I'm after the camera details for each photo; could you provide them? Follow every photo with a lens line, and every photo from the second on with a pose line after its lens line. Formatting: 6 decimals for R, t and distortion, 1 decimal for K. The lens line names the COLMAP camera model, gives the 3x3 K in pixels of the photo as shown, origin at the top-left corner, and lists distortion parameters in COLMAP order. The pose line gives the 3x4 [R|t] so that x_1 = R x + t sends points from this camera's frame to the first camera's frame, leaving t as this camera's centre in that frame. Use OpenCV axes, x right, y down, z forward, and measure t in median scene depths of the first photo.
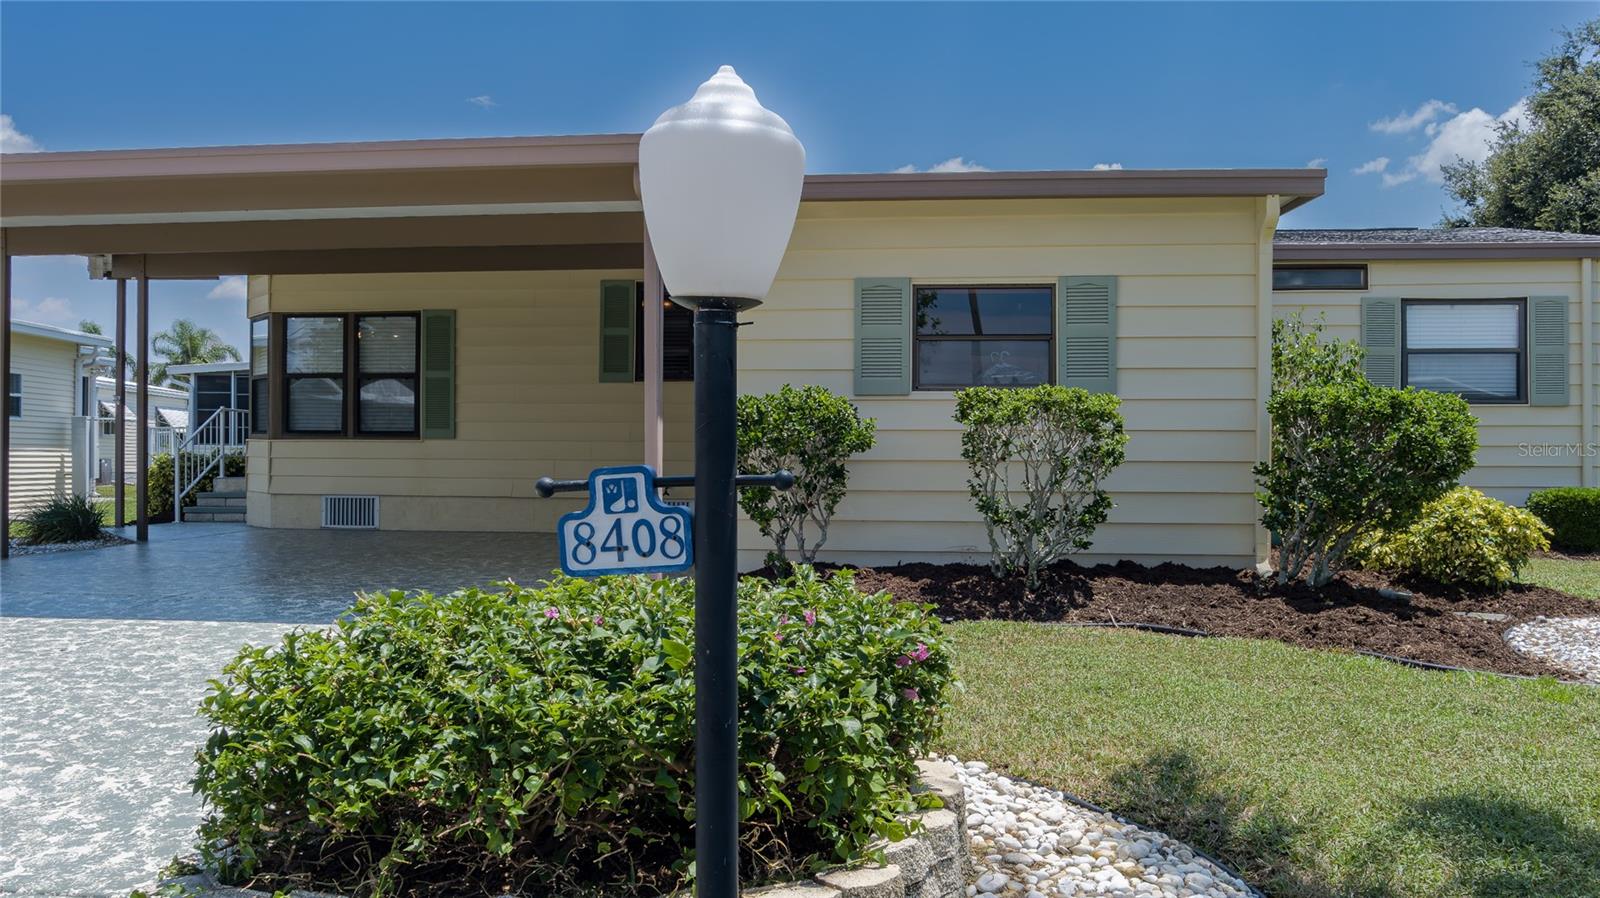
lens RADIAL K [[1336.0, 0, 847.6], [0, 1336.0, 454.5], [0, 0, 1]] dist [-0.046591, 0.006829]
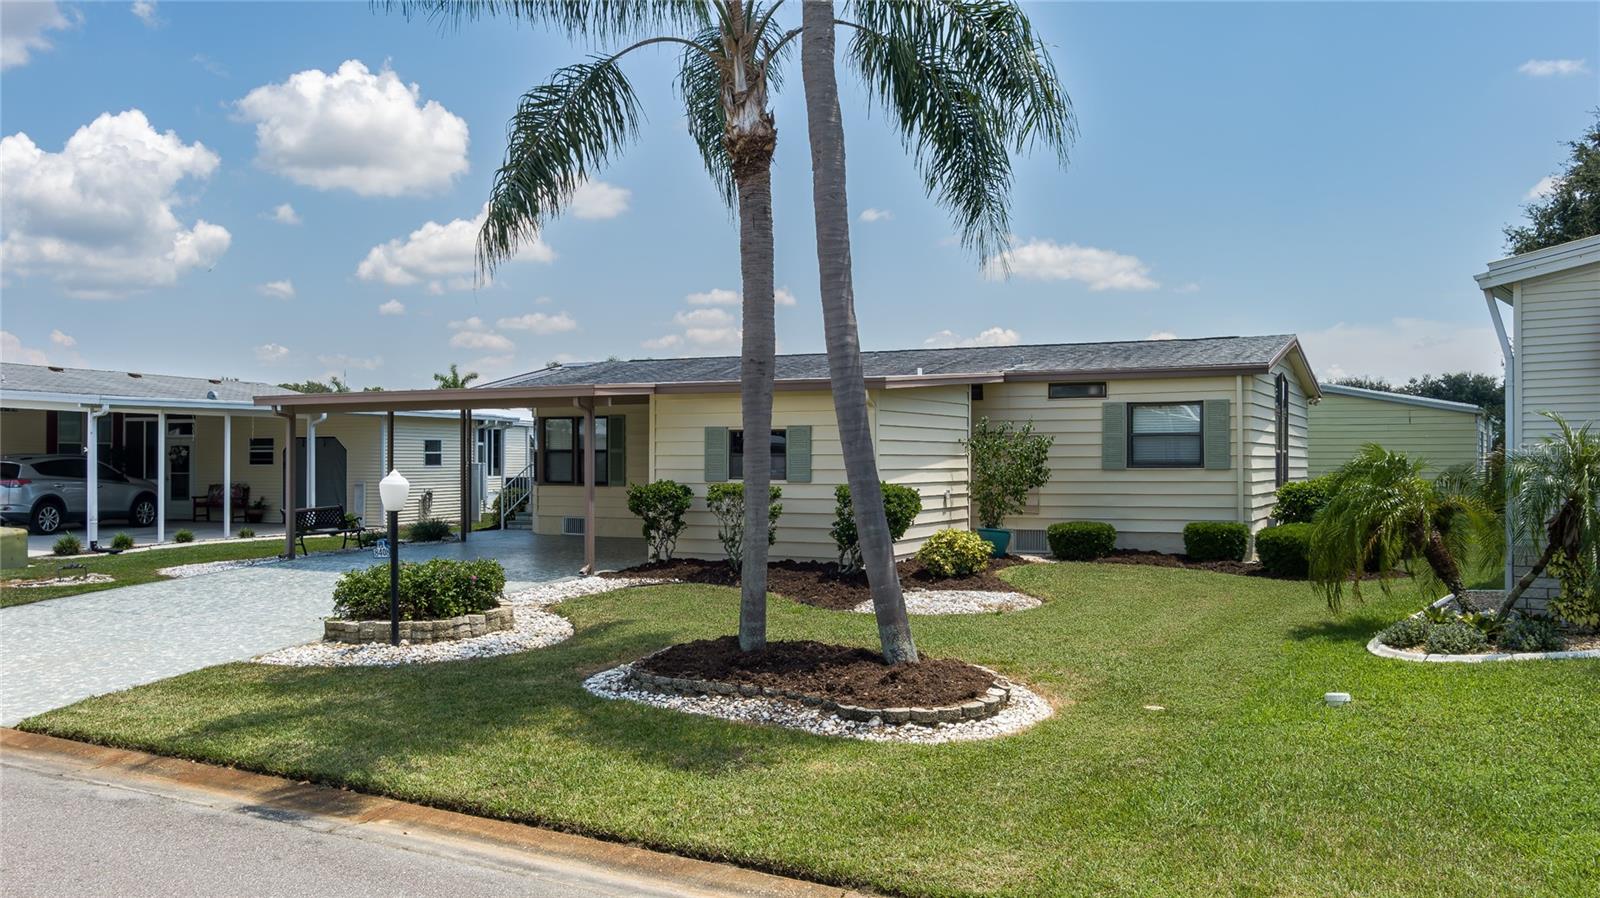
lens RADIAL K [[1336.0, 0, 847.6], [0, 1336.0, 454.5], [0, 0, 1]] dist [-0.046591, 0.006829]
pose [[0.942192, -0.006947, -0.335000, 1.019926], [0.008579, 0.999957, 0.003391, -0.100206], [0.334962, -0.006069, 0.942212, -1.029599]]
